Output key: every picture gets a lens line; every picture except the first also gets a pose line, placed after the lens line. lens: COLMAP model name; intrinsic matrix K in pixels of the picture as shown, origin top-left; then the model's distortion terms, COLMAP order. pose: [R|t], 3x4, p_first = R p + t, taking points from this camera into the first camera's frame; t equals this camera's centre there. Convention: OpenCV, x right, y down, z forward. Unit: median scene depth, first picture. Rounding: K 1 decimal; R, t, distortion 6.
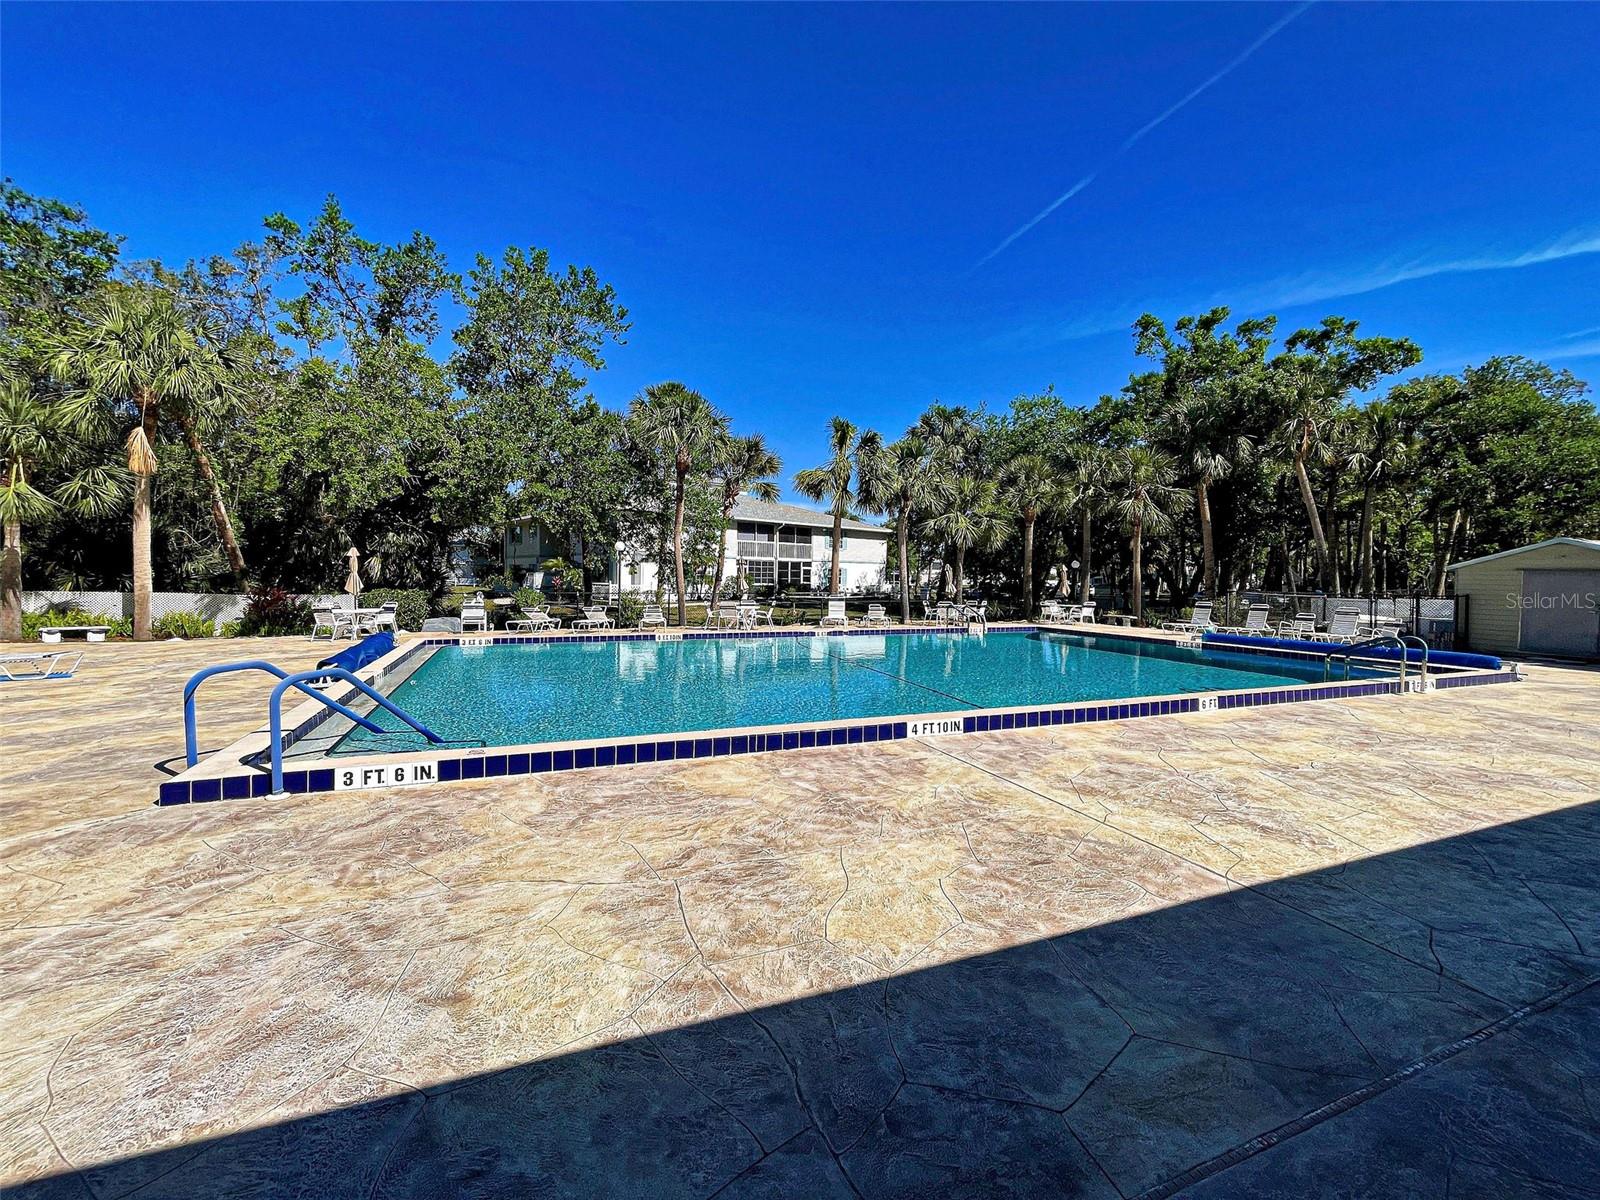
lens RADIAL K [[652.1, 0, 811.0], [0, 652.1, 543.8], [0, 0, 1]] dist [-0.006834, 0.001759]
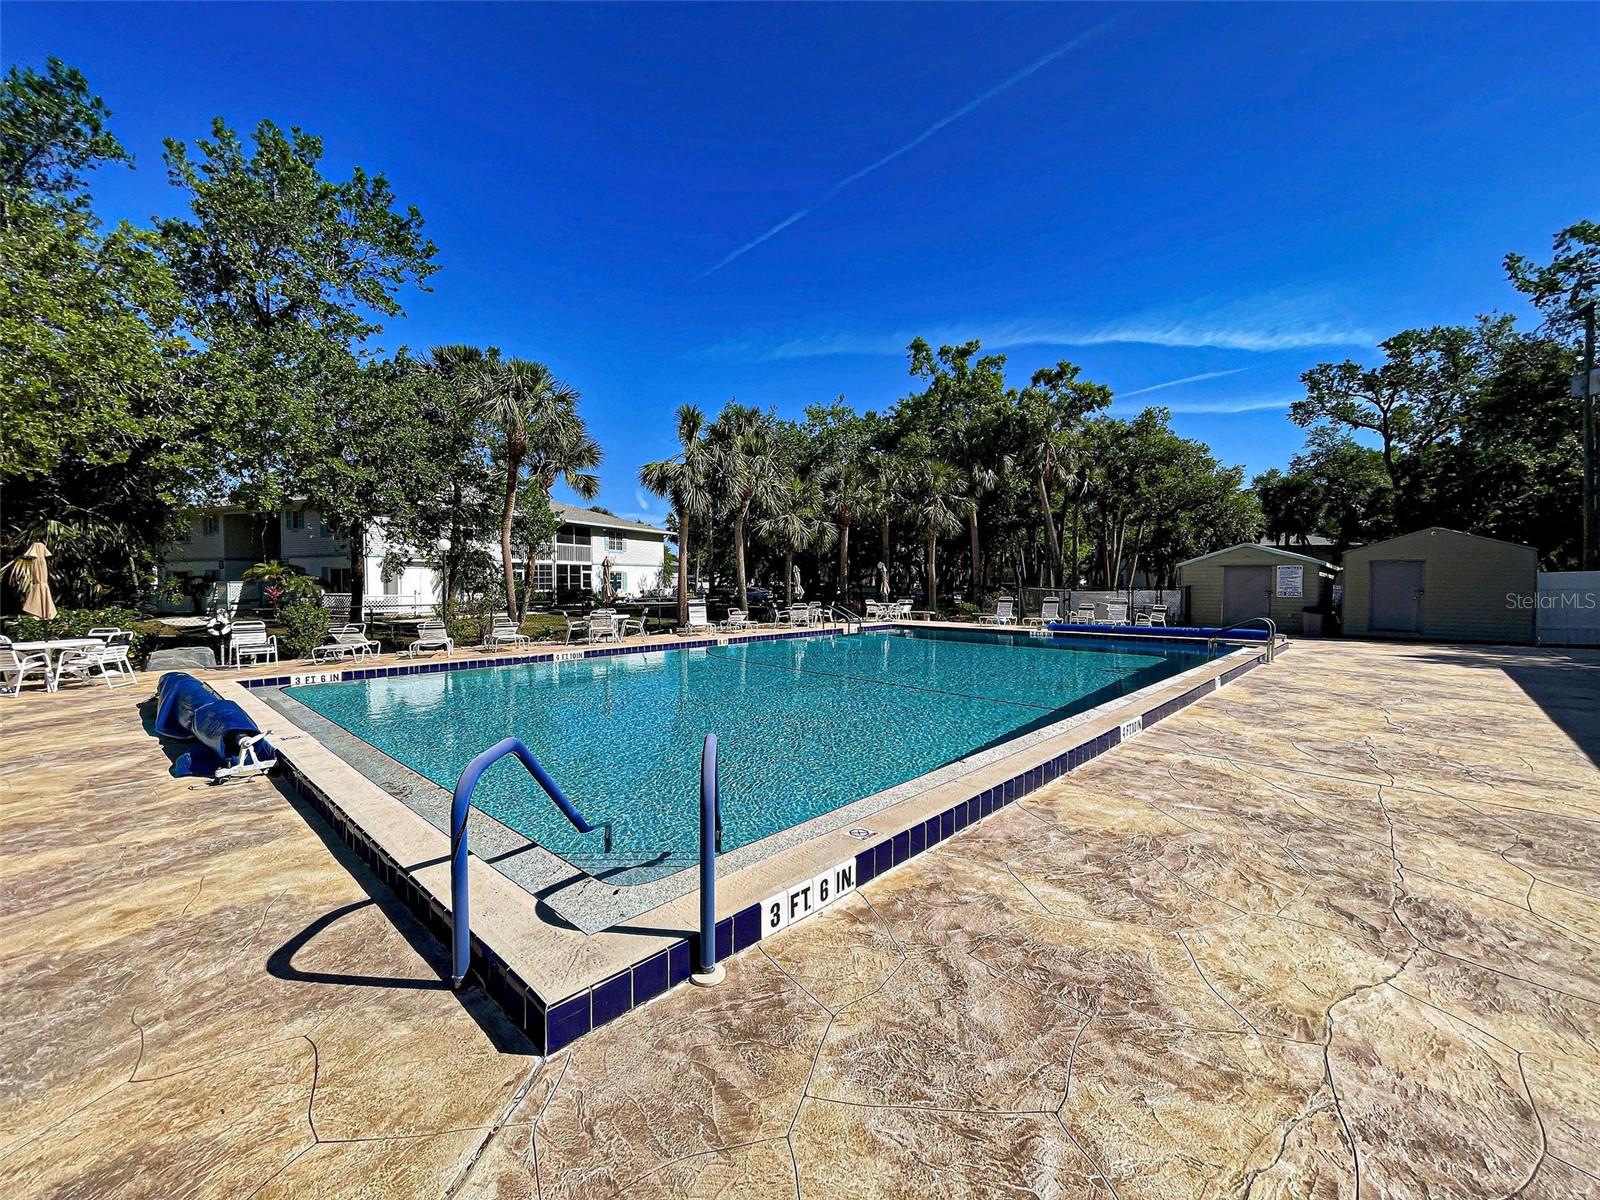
lens RADIAL K [[652.1, 0, 781.7], [0, 652.1, 570.7], [0, 0, 1]] dist [-0.006834, 0.001759]
pose [[0.915192, -0.009685, 0.402902, -0.222521], [-0.004738, 0.999384, 0.034786, 0.004684], [-0.402991, -0.033745, 0.914582, 0.106406]]
